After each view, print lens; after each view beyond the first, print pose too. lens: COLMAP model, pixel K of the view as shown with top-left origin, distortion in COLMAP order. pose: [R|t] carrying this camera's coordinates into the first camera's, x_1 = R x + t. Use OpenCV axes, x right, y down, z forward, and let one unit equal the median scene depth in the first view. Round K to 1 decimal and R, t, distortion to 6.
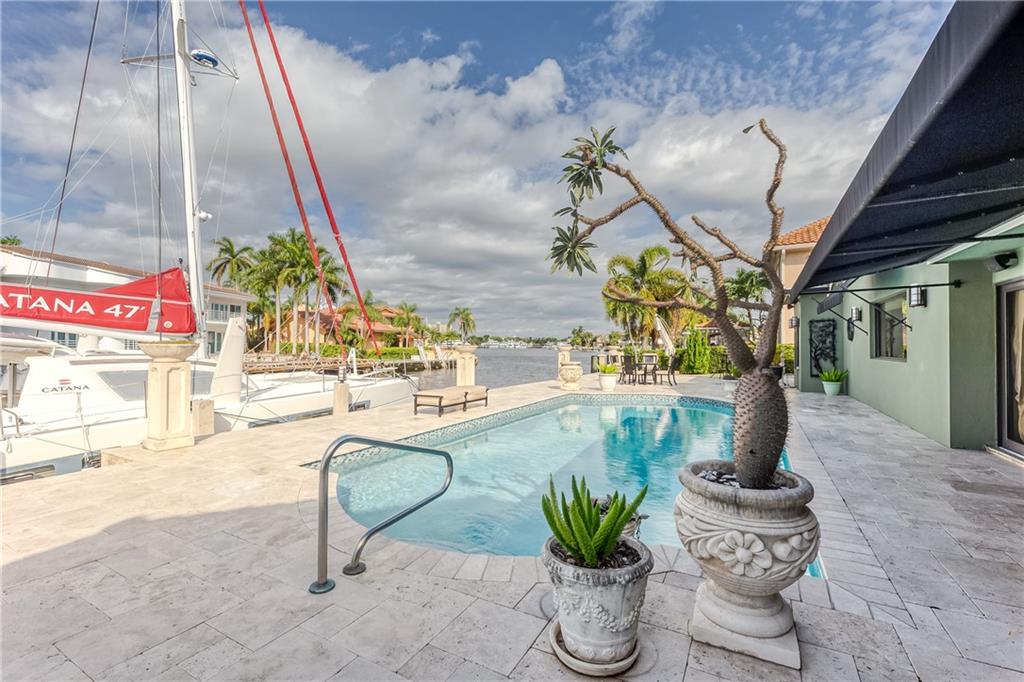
lens RADIAL K [[445.5, 0, 512.0], [0, 445.5, 341.0], [0, 0, 1]] dist [0.000891, -0.000253]
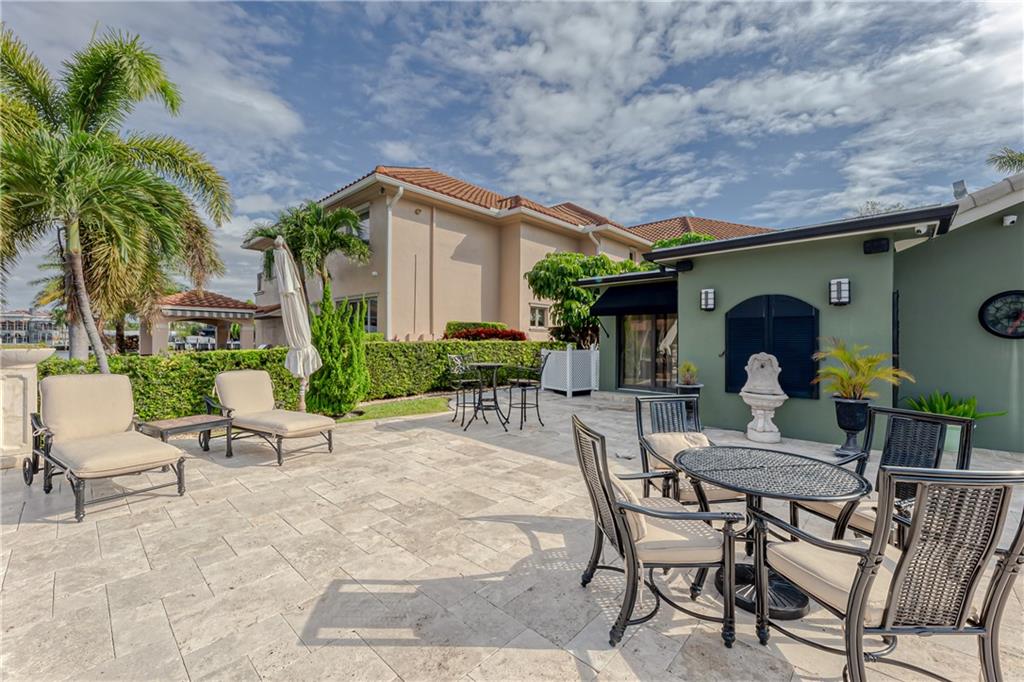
lens RADIAL K [[411.9, 0, 512.0], [0, 411.9, 341.0], [0, 0, 1]] dist [0.001969, 0.000385]
pose [[0.240828, -0.004034, 0.970559, 0.162547], [-0.013808, 0.999876, 0.007582, 0.006557], [-0.970470, -0.015227, 0.240742, 1.340607]]
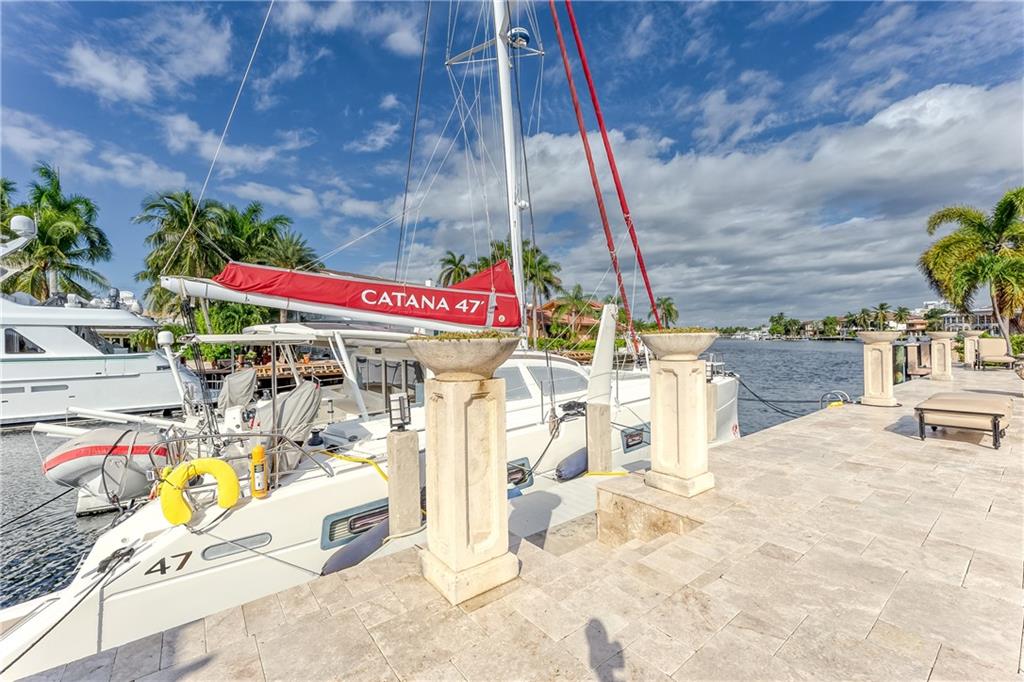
lens RADIAL K [[419.7, 0, 508.3], [0, 419.7, 340.9], [0, 0, 1]] dist [0.001632, 0.000013]
pose [[0.917205, -0.019701, -0.397928, -0.358548], [0.026162, 0.999599, 0.010812, 0.002036], [0.397556, -0.020327, 0.917353, 0.151554]]
